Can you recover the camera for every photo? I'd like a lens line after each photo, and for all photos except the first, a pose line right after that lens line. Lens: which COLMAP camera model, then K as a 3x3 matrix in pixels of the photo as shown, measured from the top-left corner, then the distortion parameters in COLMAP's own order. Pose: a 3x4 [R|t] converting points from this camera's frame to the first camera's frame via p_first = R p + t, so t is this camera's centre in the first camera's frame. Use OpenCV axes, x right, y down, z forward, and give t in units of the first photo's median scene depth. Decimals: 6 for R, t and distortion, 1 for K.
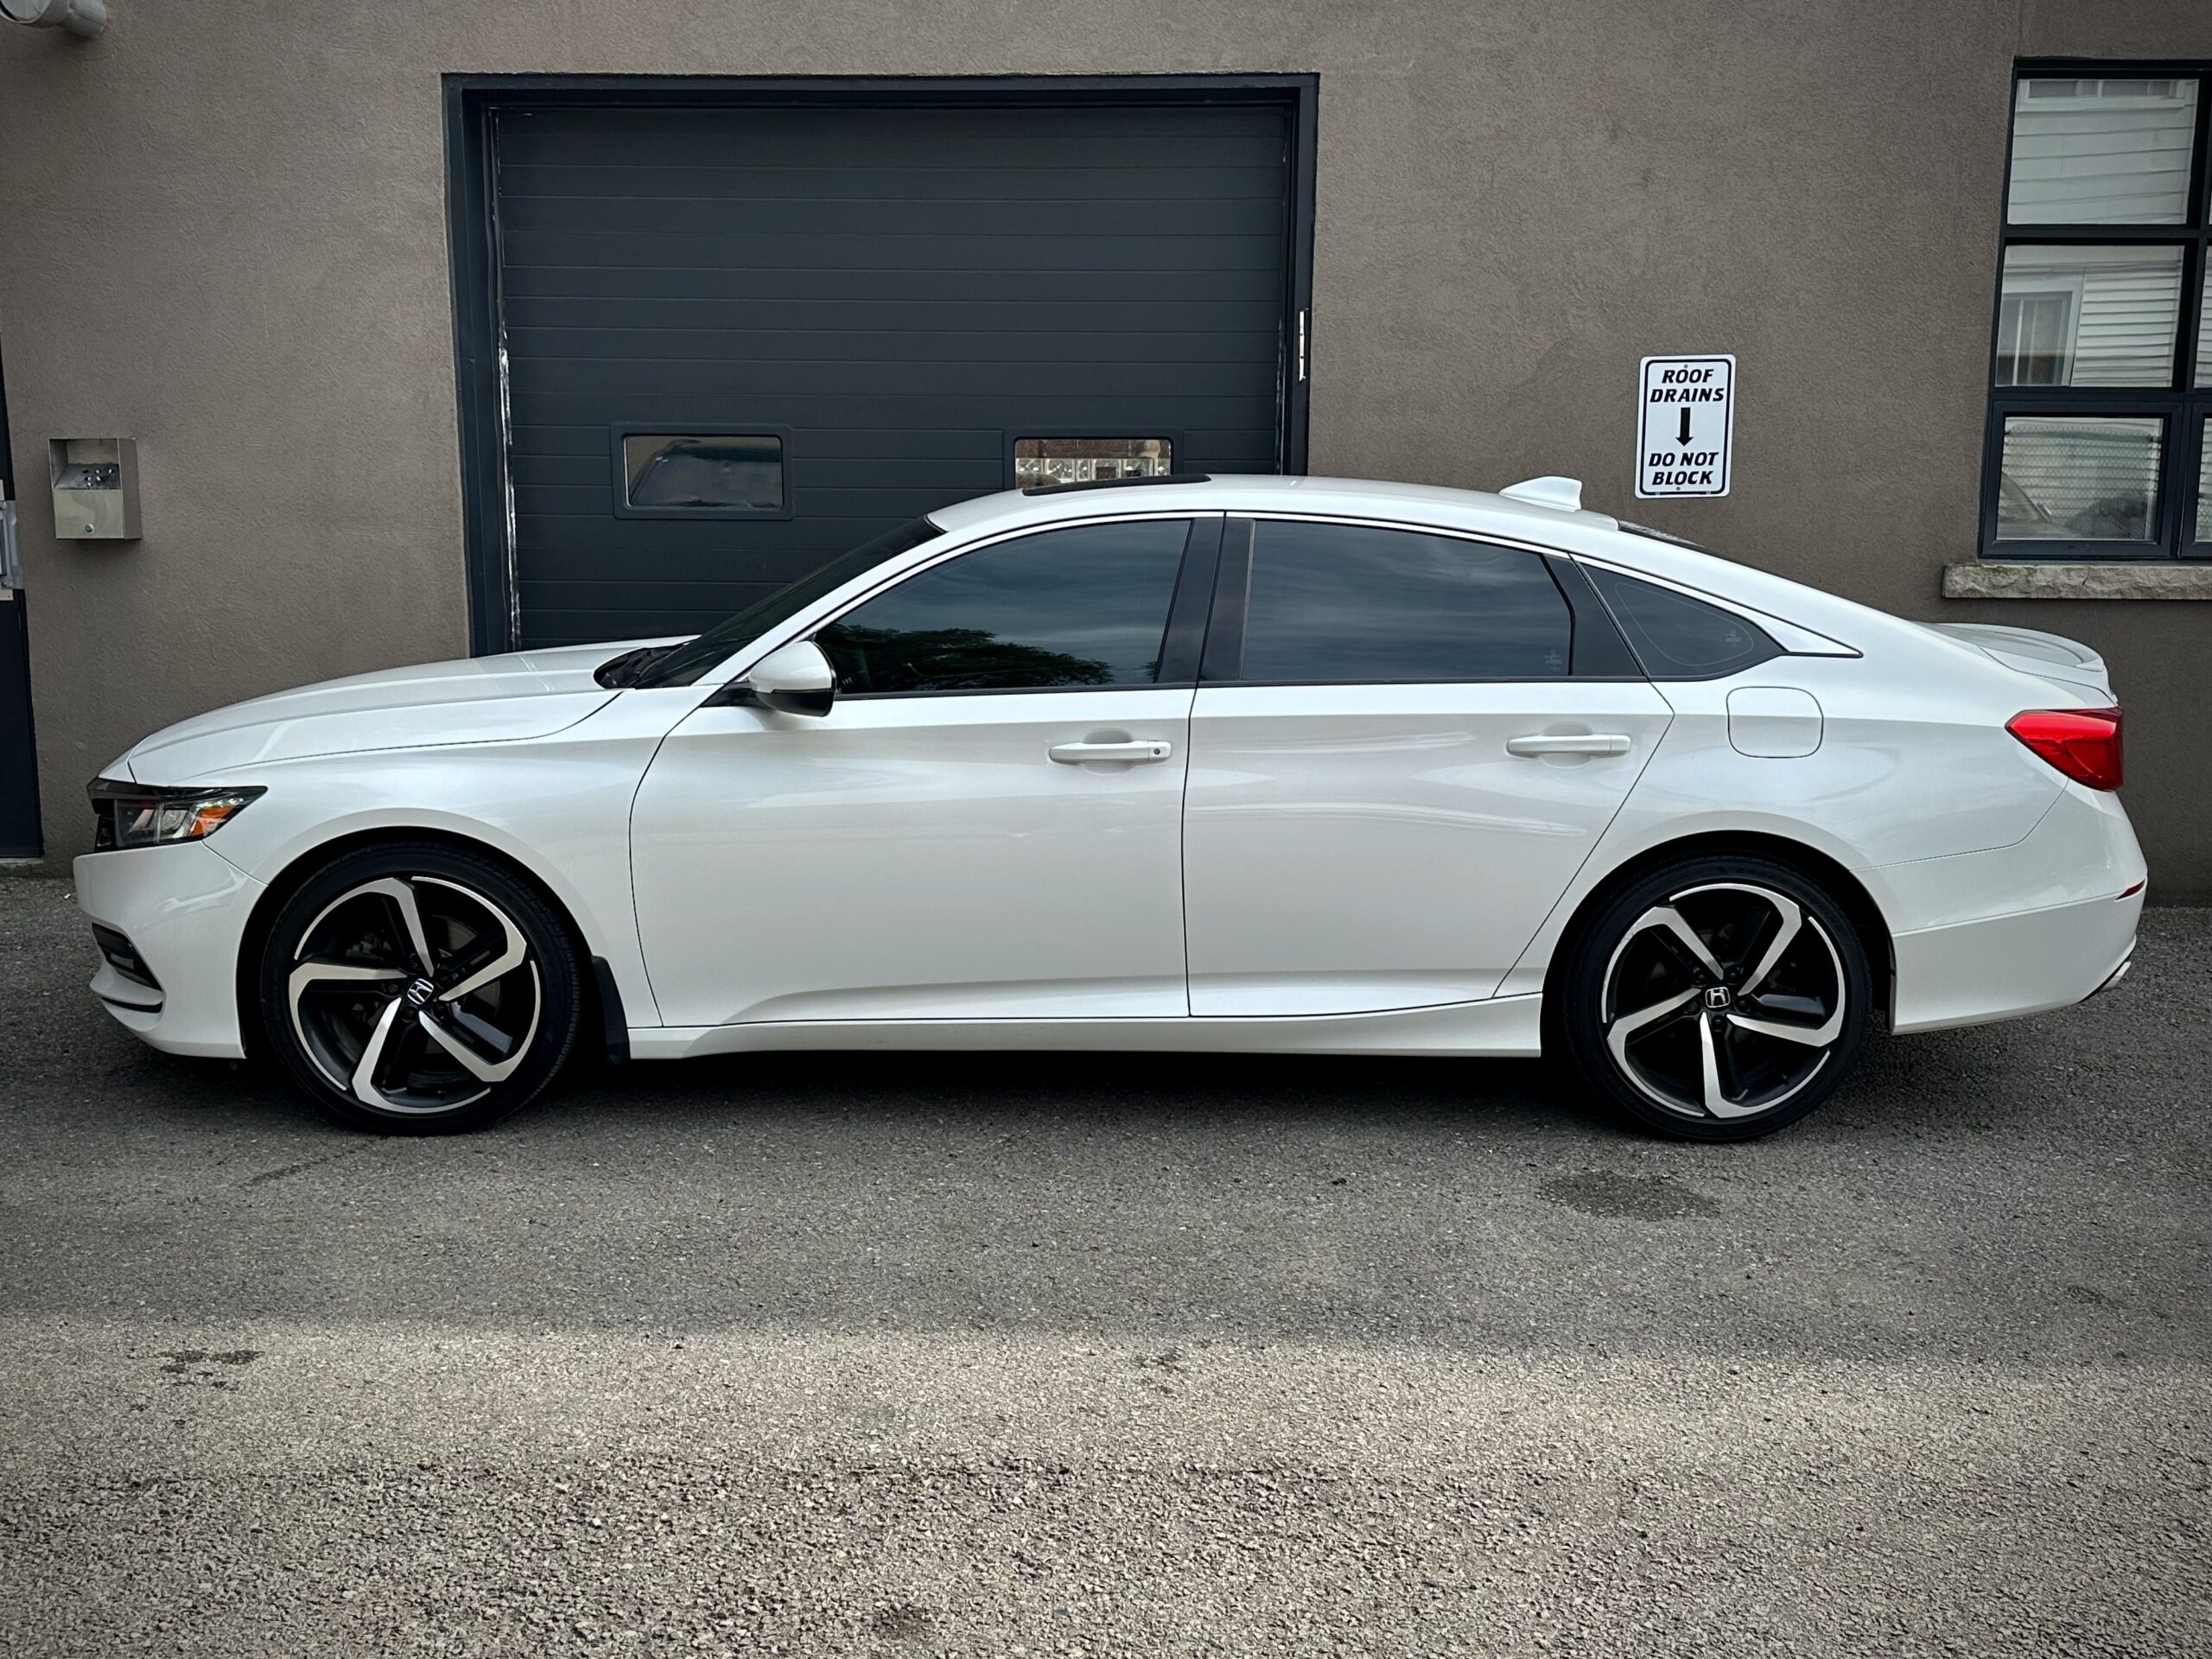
lens RADIAL K [[2114.9, 0, 1107.8], [0, 2114.9, 837.7], [0, 0, 1]] dist [0.208960, -0.463750]
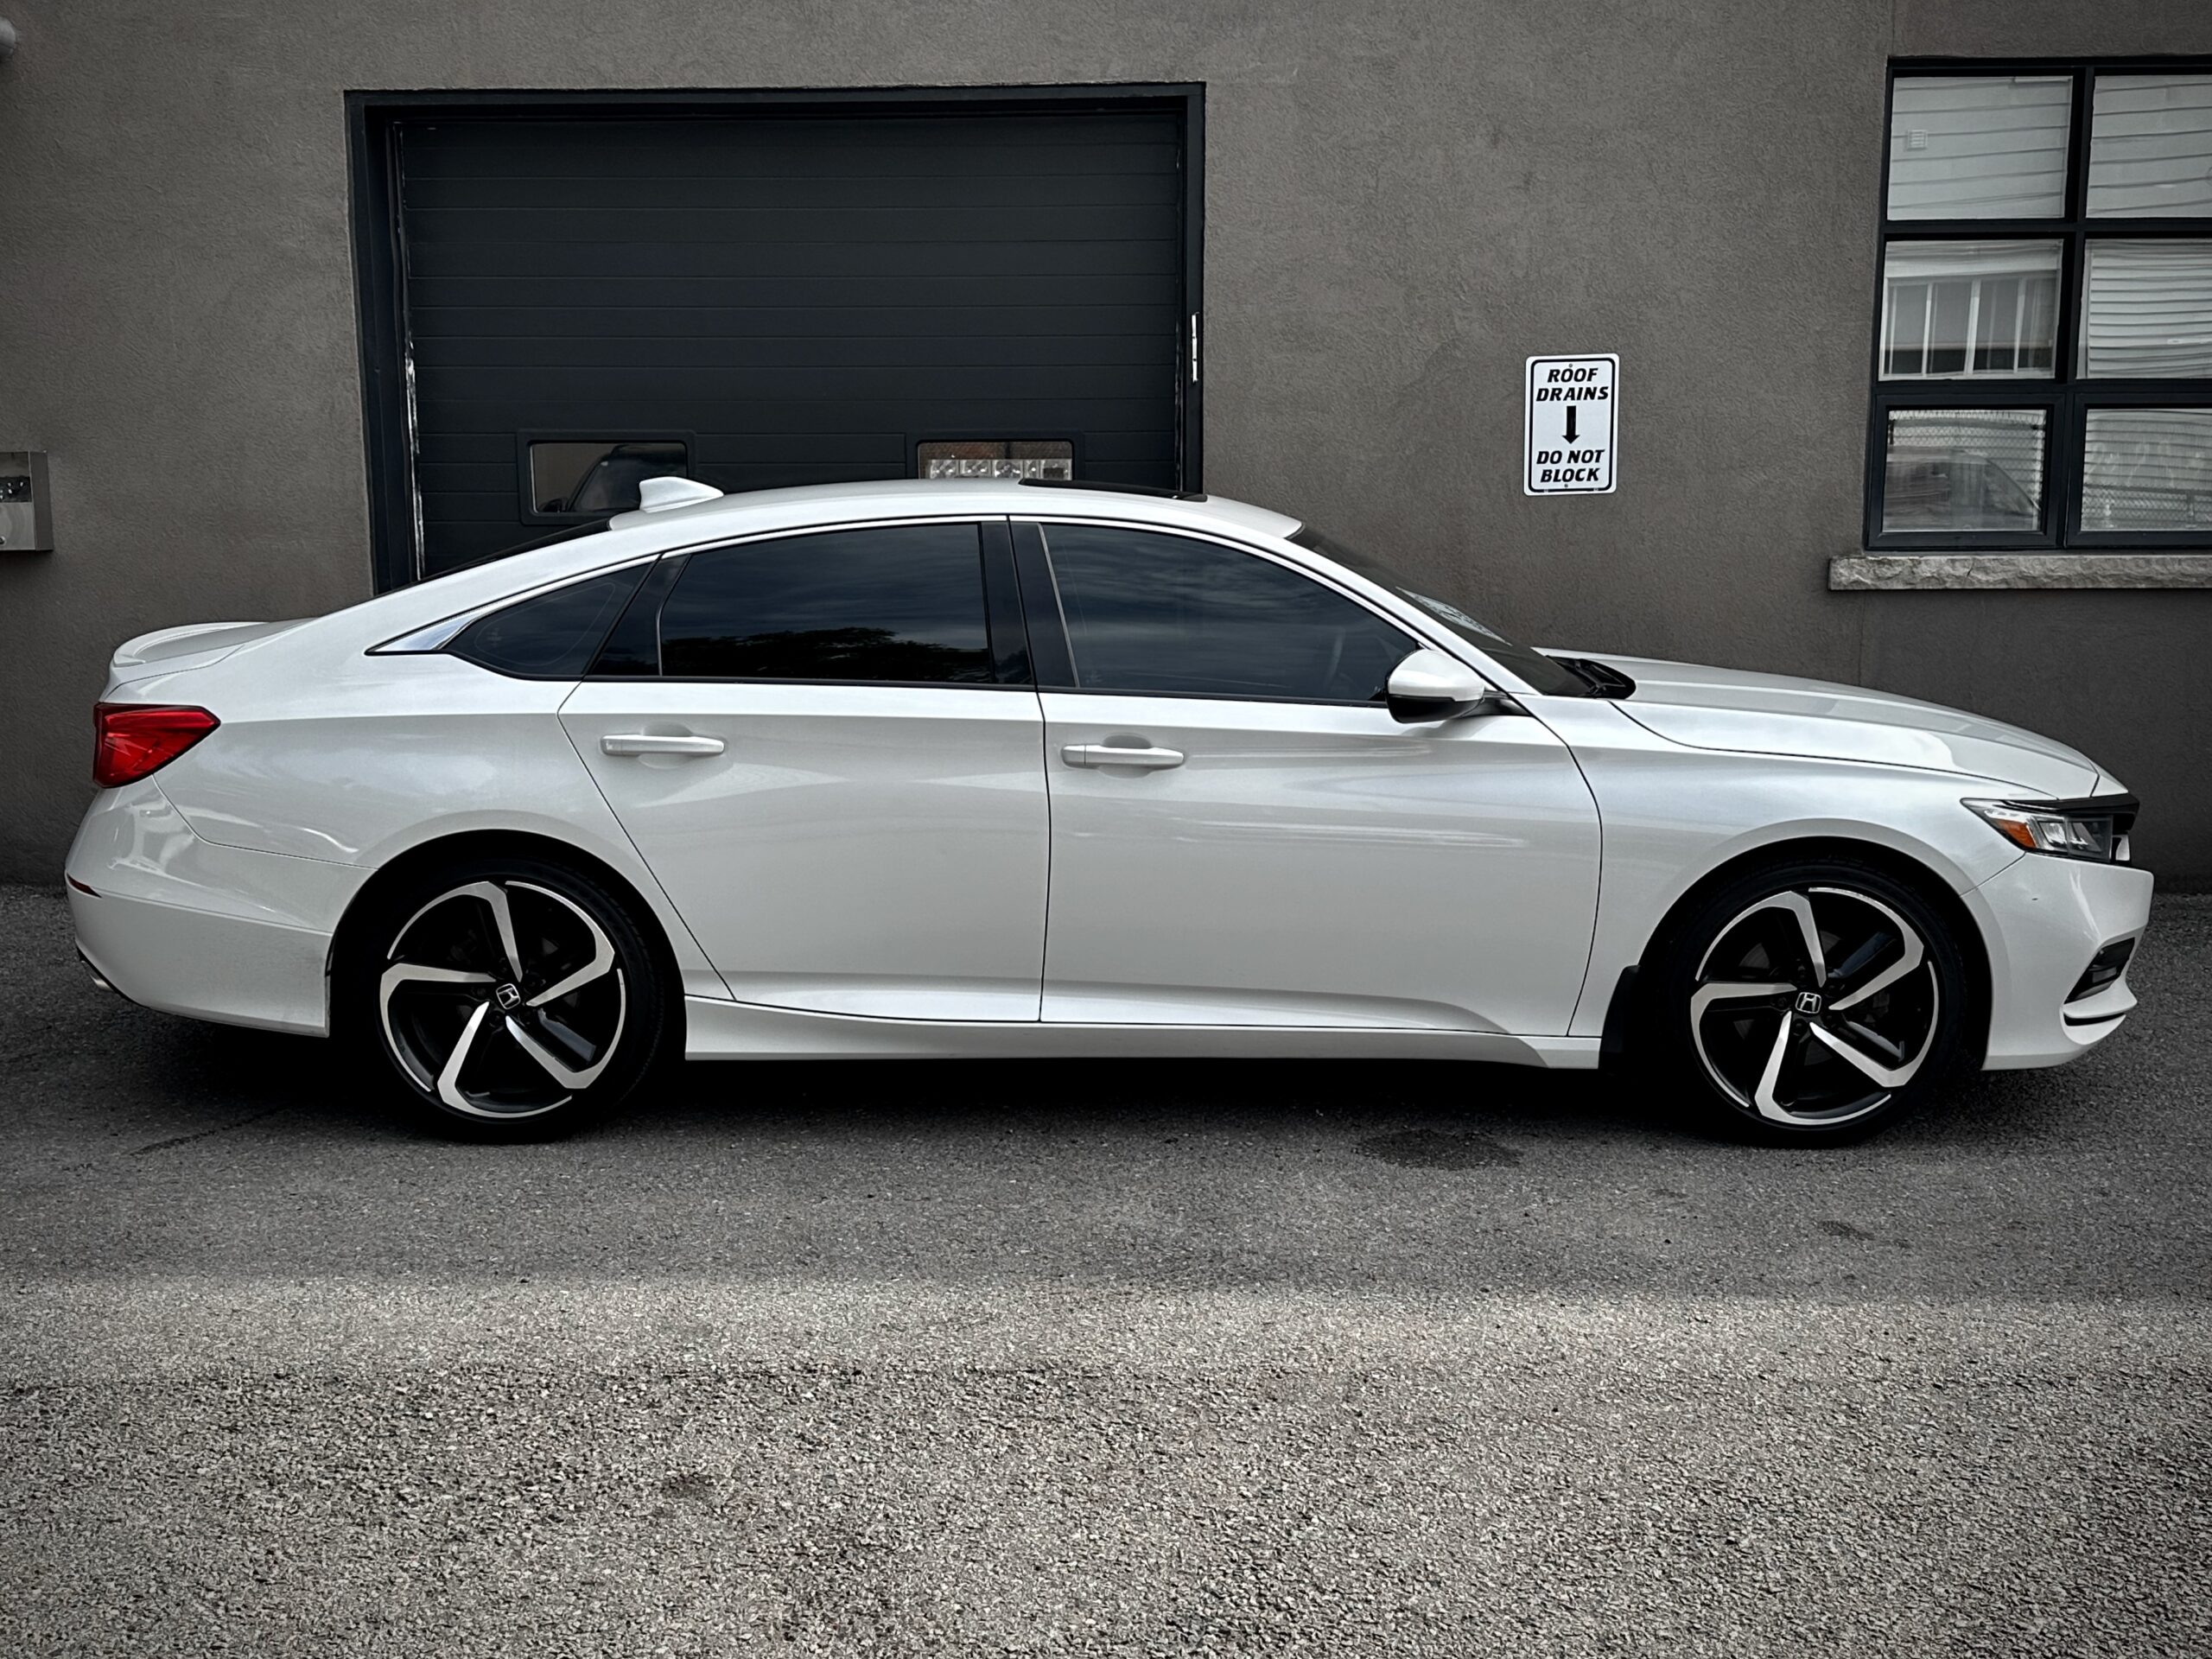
lens RADIAL K [[2278.9, 0, 1108.0], [0, 2278.9, 834.7], [0, 0, 1]] dist [0.226494, -0.518895]
pose [[0.999929, -0.010168, -0.006247, 0.055267], [0.010086, 0.999864, -0.013021, 0.014952], [0.006379, 0.012957, 0.999896, -0.092344]]
